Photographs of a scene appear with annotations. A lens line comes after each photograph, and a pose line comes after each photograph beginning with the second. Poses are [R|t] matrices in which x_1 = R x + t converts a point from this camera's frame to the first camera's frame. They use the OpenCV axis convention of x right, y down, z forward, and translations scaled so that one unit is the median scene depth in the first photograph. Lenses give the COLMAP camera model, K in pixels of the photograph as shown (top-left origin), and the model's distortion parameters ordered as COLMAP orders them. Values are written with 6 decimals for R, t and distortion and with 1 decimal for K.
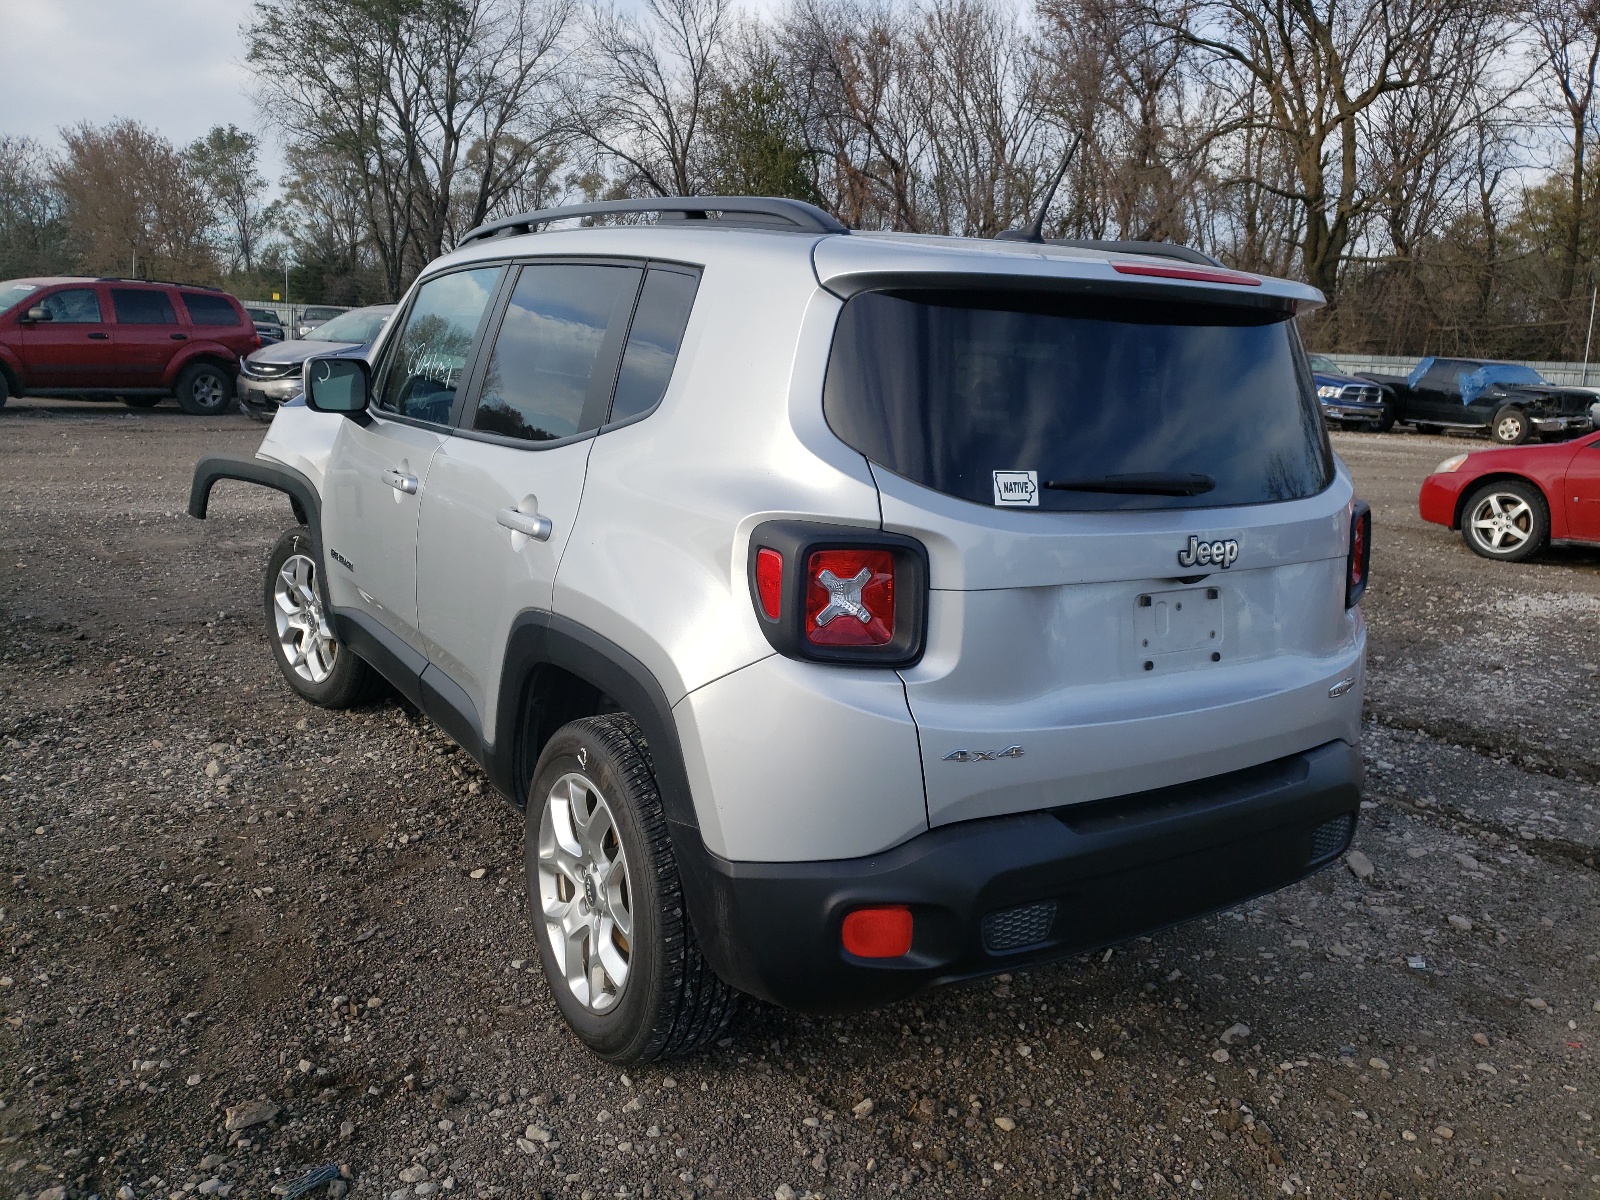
lens RADIAL K [[1256.8, 0, 808.2], [0, 1256.8, 551.7], [0, 0, 1]] dist [0.038166, -0.004367]
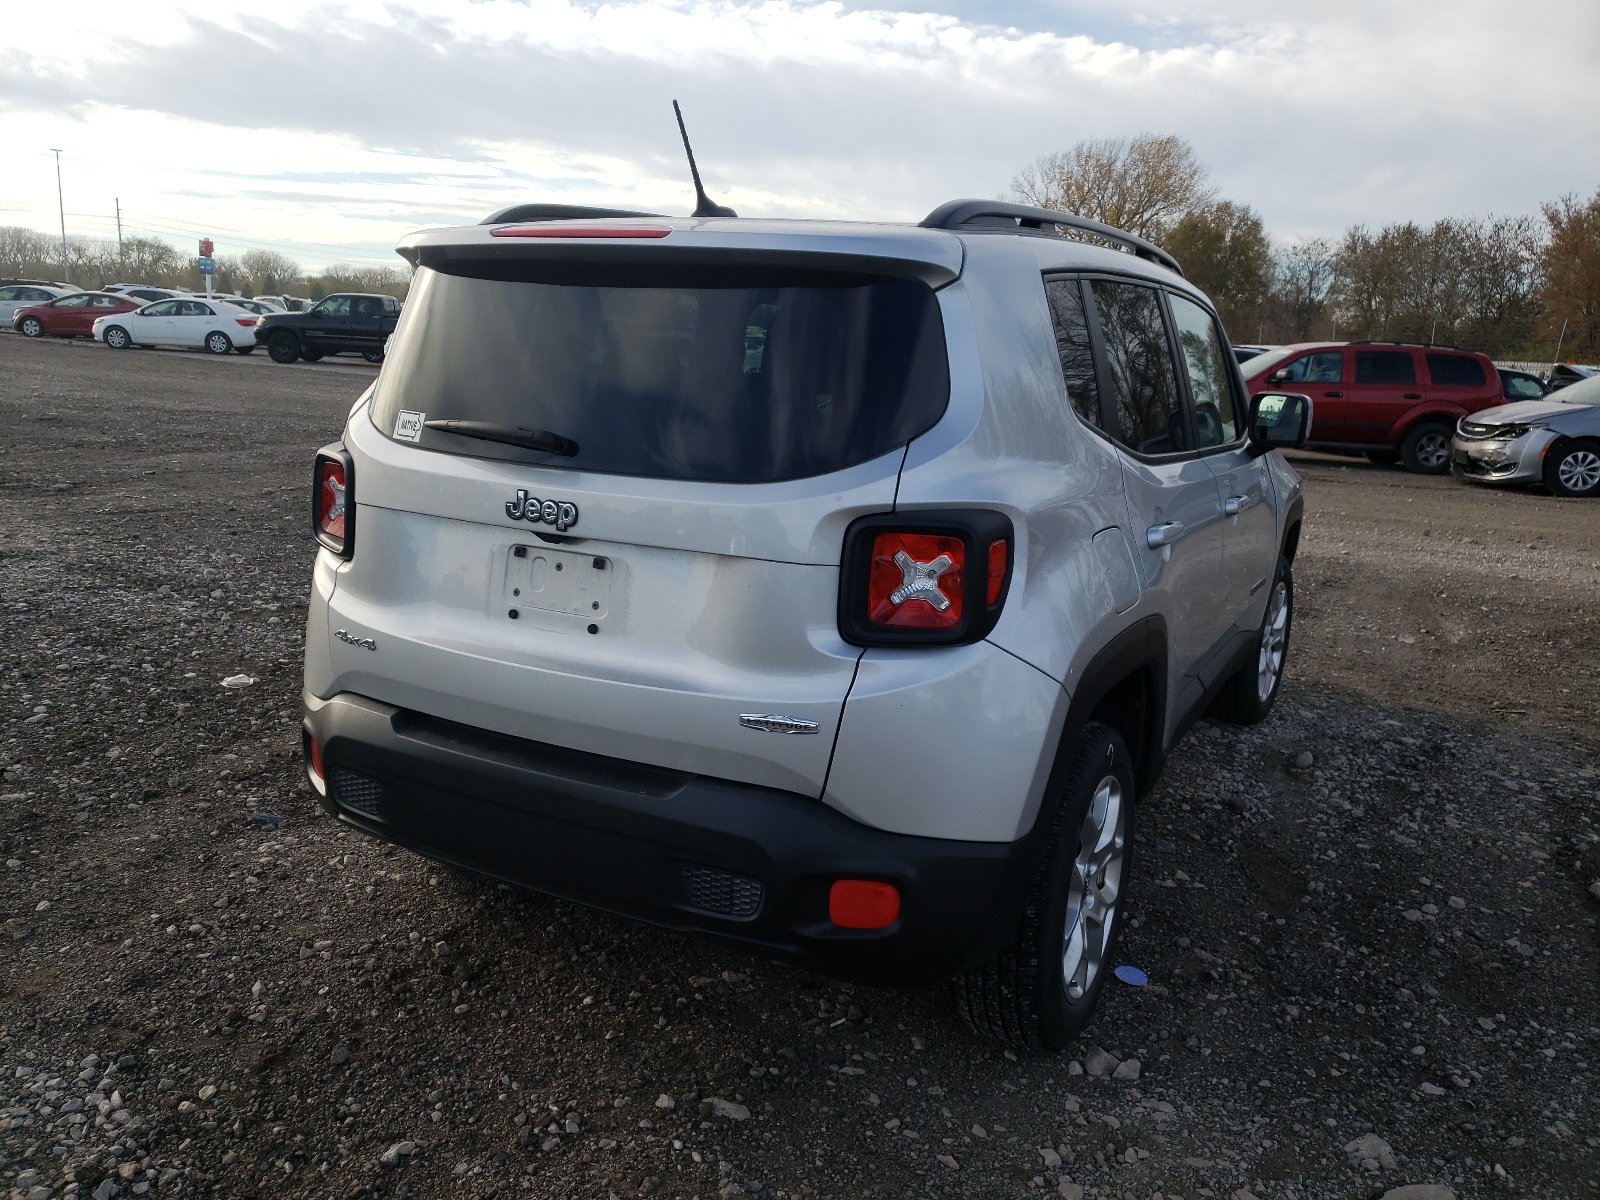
lens RADIAL K [[1256.8, 0, 808.2], [0, 1256.8, 551.7], [0, 0, 1]] dist [0.038166, -0.004367]
pose [[0.496811, 0.122357, -0.859190, 0.160965], [-0.170917, 0.984417, 0.041361, -0.005538], [0.850862, 0.126302, 0.509982, 0.085324]]
